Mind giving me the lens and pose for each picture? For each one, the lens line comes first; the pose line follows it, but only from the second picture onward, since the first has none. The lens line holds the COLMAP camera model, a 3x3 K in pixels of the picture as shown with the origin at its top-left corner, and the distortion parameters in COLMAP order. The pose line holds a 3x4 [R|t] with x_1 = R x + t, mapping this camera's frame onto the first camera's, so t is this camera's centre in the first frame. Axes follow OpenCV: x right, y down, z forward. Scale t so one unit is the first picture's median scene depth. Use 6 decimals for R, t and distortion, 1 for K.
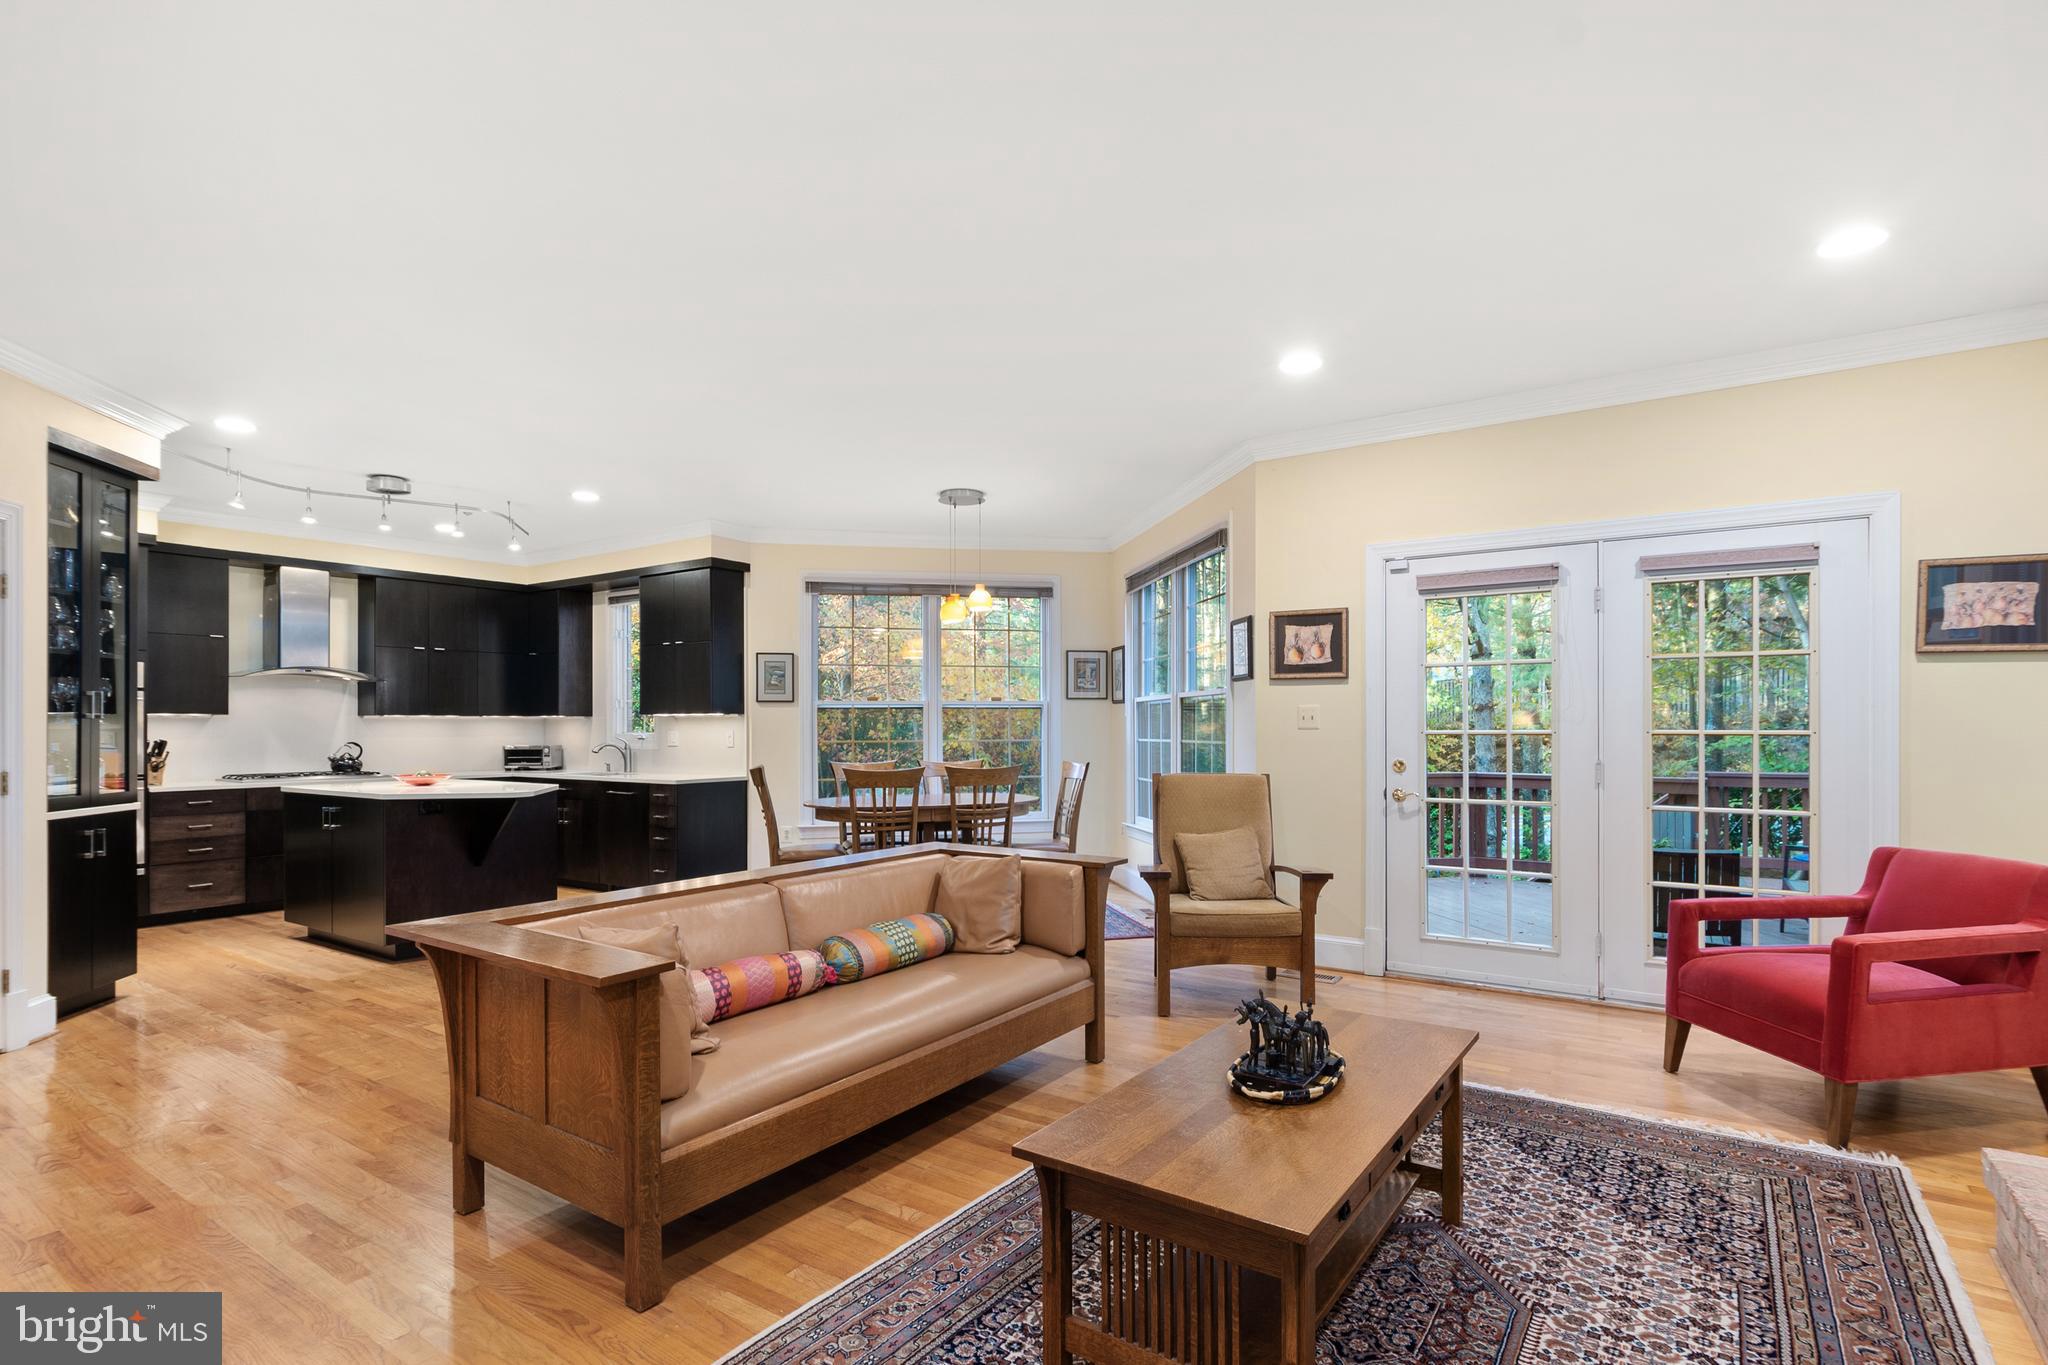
lens RADIAL K [[1000.3, 0, 1042.1], [0, 1000.3, 728.1], [0, 0, 1]] dist [0.005822, -0.003424]
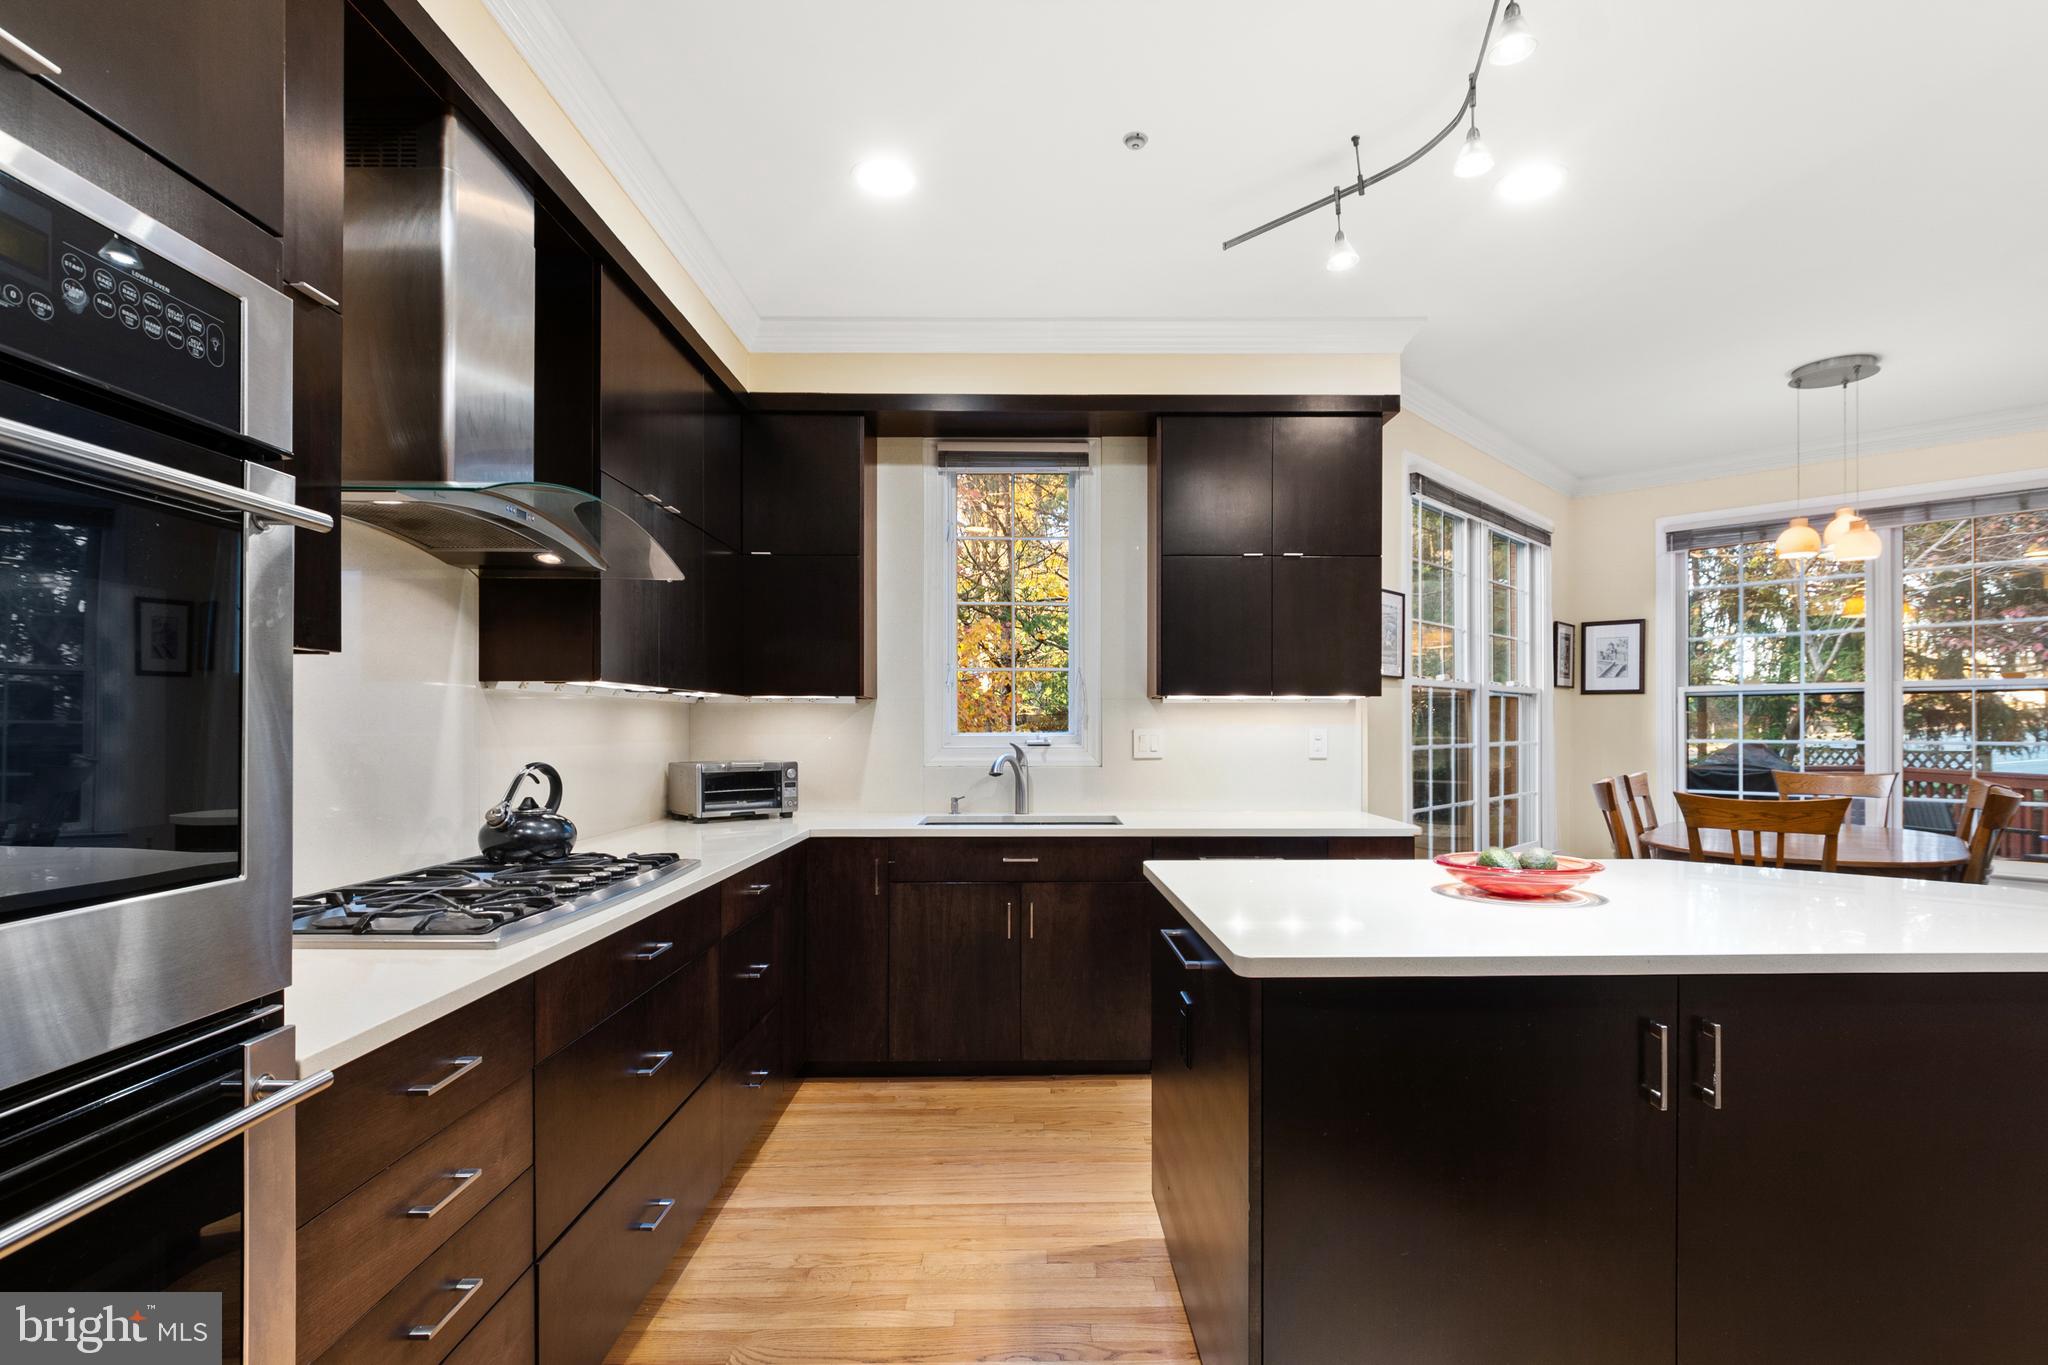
lens RADIAL K [[959.0, 0, 1038.8], [0, 959.0, 720.4], [0, 0, 1]] dist [-0.004668, -0.001070]
pose [[0.816847, 0.005846, 0.576825, -1.491596], [-0.002616, 0.999976, -0.006430, 0.004197], [-0.576849, 0.003743, 0.816842, 1.345494]]
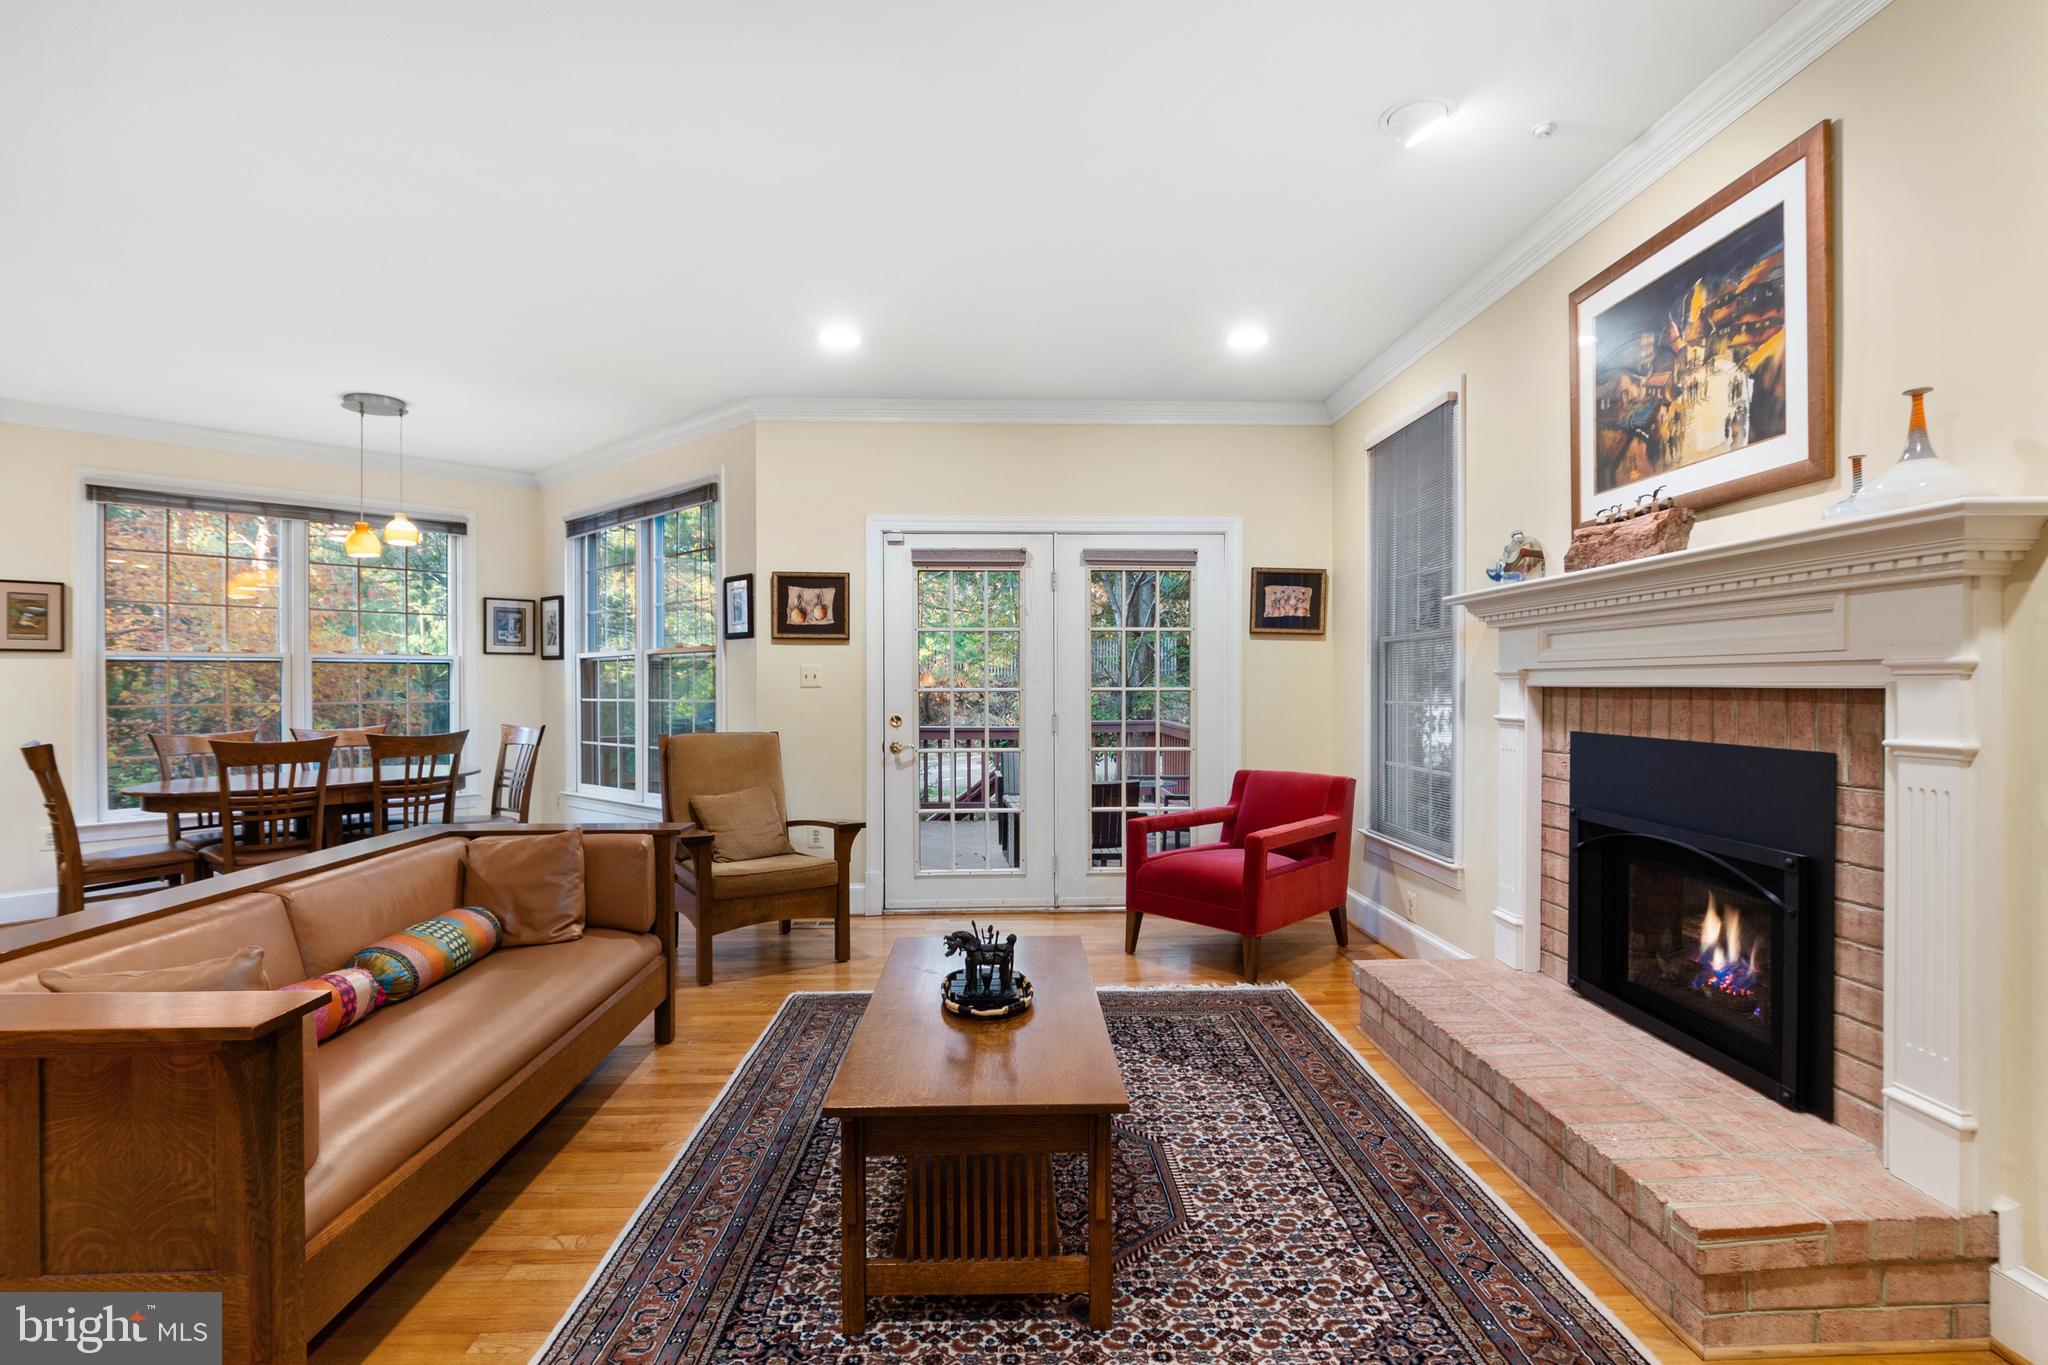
lens RADIAL K [[1000.3, 0, 1031.6], [0, 1000.3, 688.9], [0, 0, 1]] dist [0.005822, -0.003424]
pose [[0.806953, -0.002642, 0.590610, -0.223568], [0.001889, 0.999996, 0.001892, 0.001322], [-0.590613, -0.000411, 0.806955, 0.039983]]
